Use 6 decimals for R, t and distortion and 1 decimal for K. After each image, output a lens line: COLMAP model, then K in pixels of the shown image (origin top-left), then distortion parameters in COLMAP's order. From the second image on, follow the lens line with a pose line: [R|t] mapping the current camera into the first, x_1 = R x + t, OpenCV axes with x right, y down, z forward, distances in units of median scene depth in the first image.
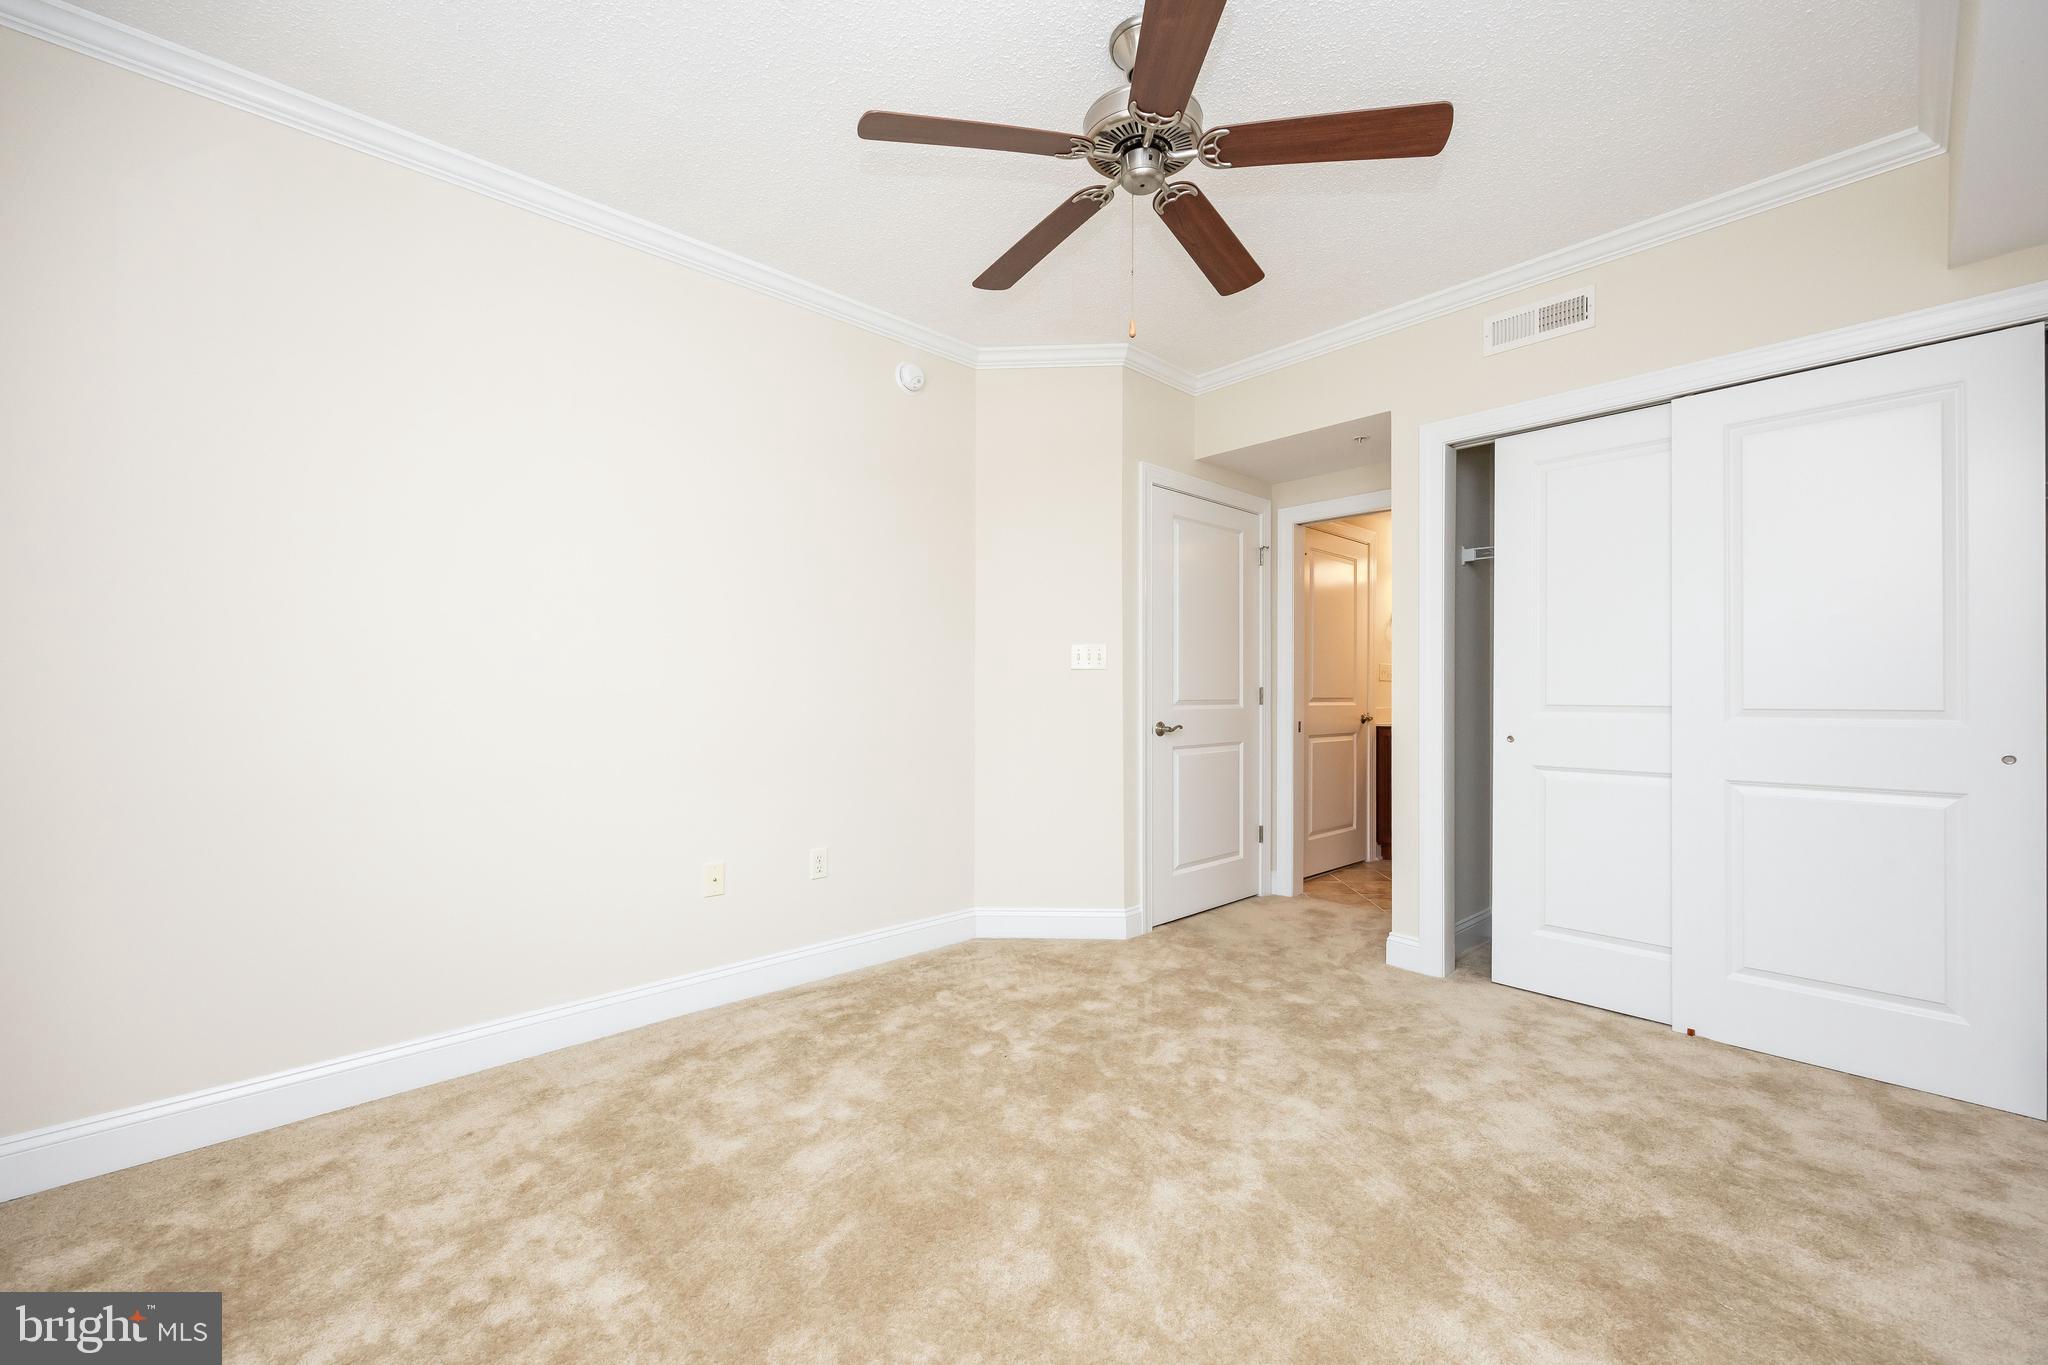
lens RADIAL K [[801.3, 0, 1031.7], [0, 801.3, 690.5], [0, 0, 1]] dist [-0.001029, -0.000139]
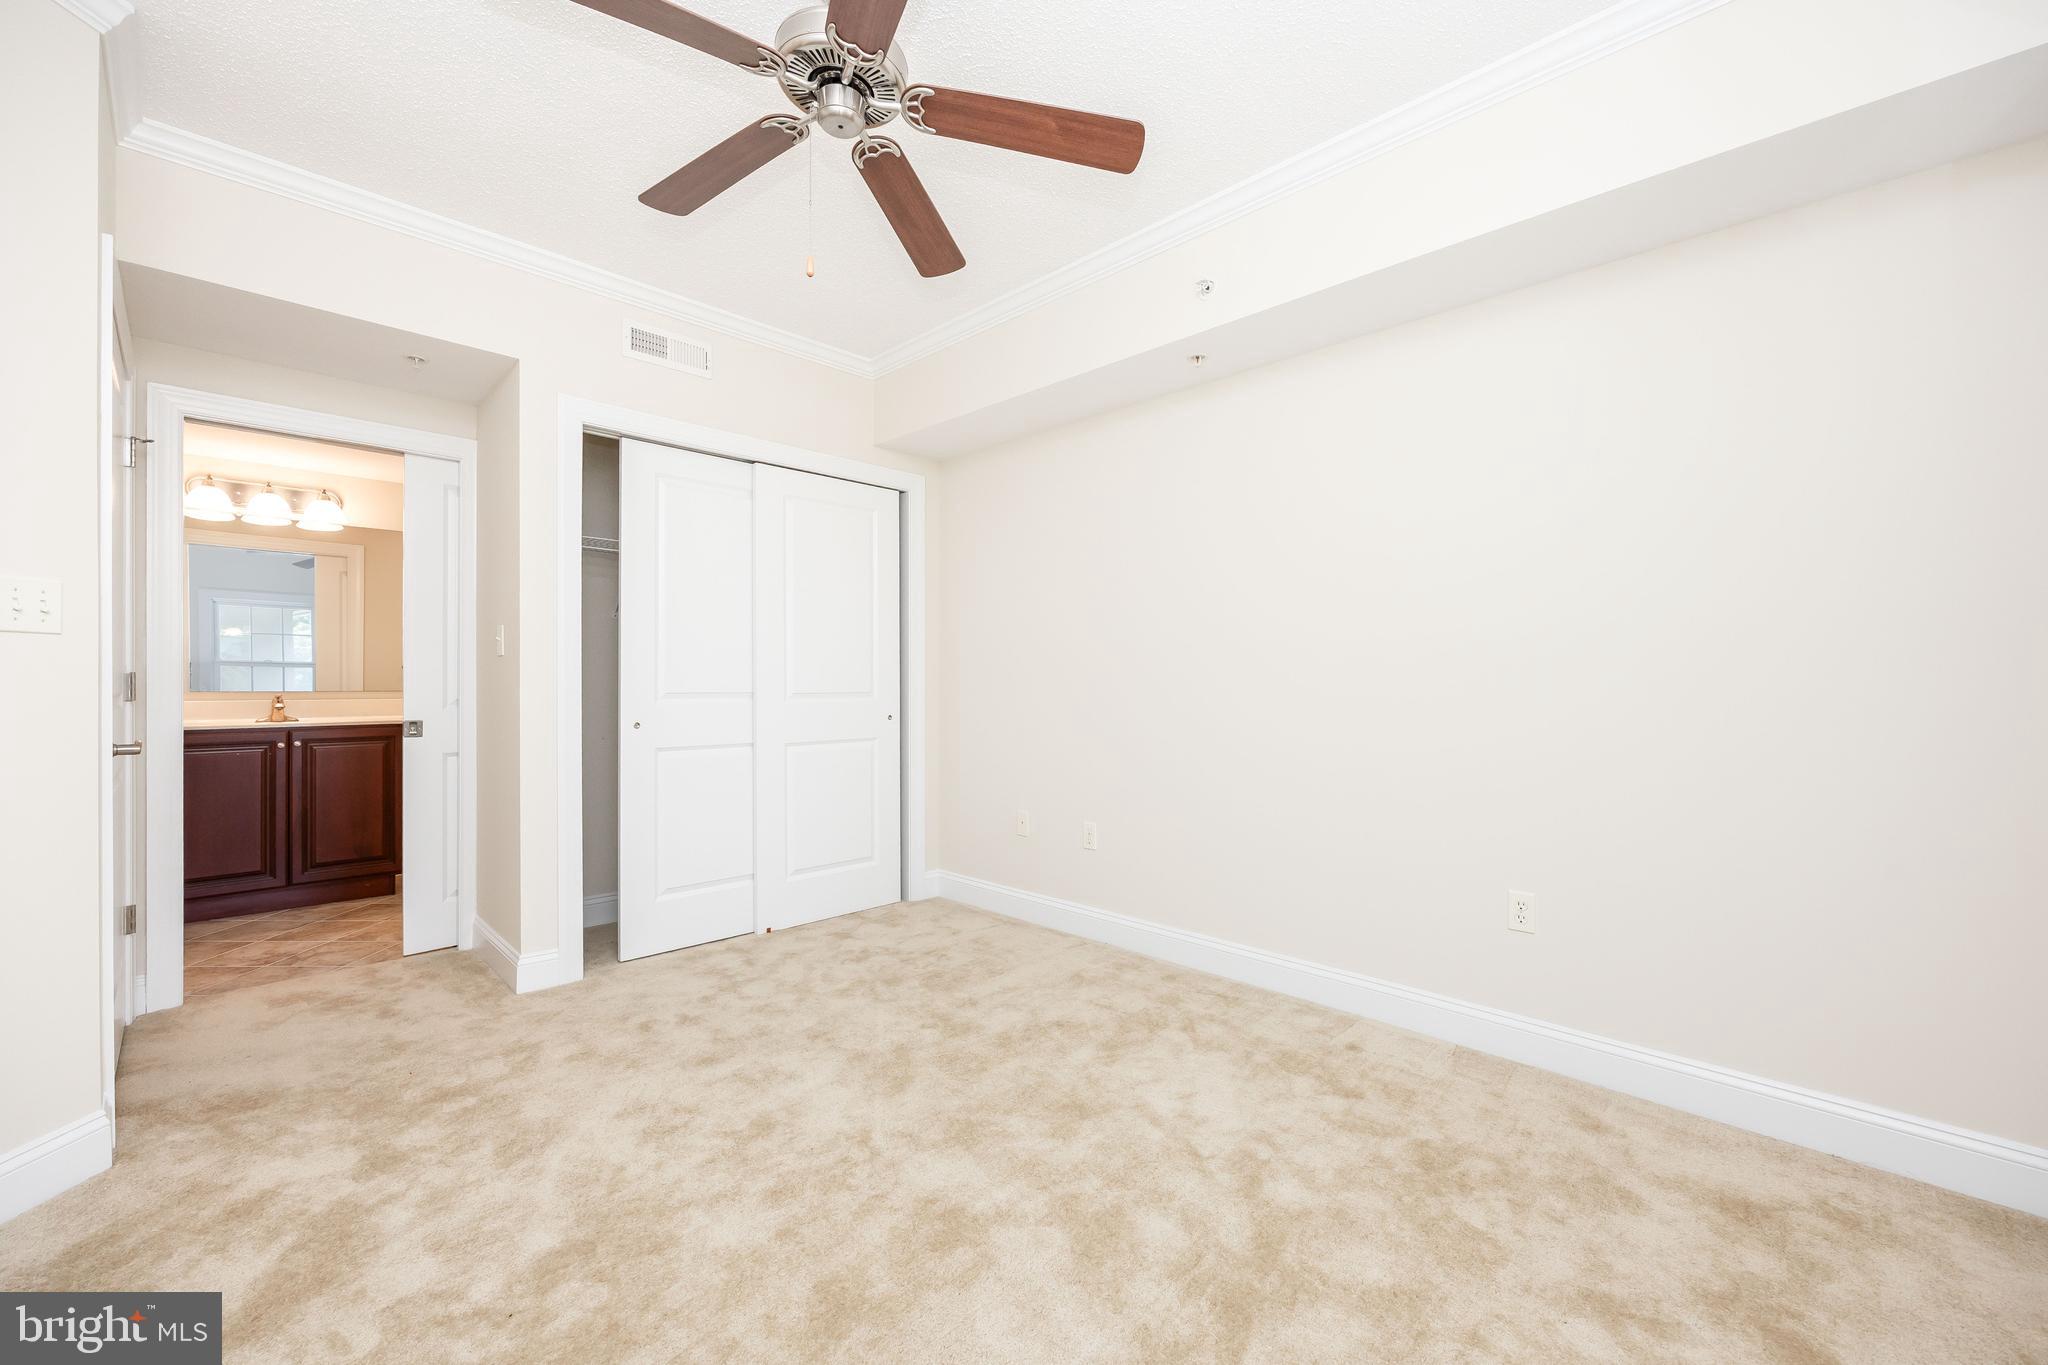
lens RADIAL K [[834.0, 0, 1025.4], [0, 834.0, 678.9], [0, 0, 1]] dist [-0.000406, -0.000110]
pose [[-0.044711, 0.003633, 0.998993, -0.545395], [-0.002810, 0.999989, -0.003763, 0.001301], [-0.998996, -0.002975, -0.044700, 0.550675]]
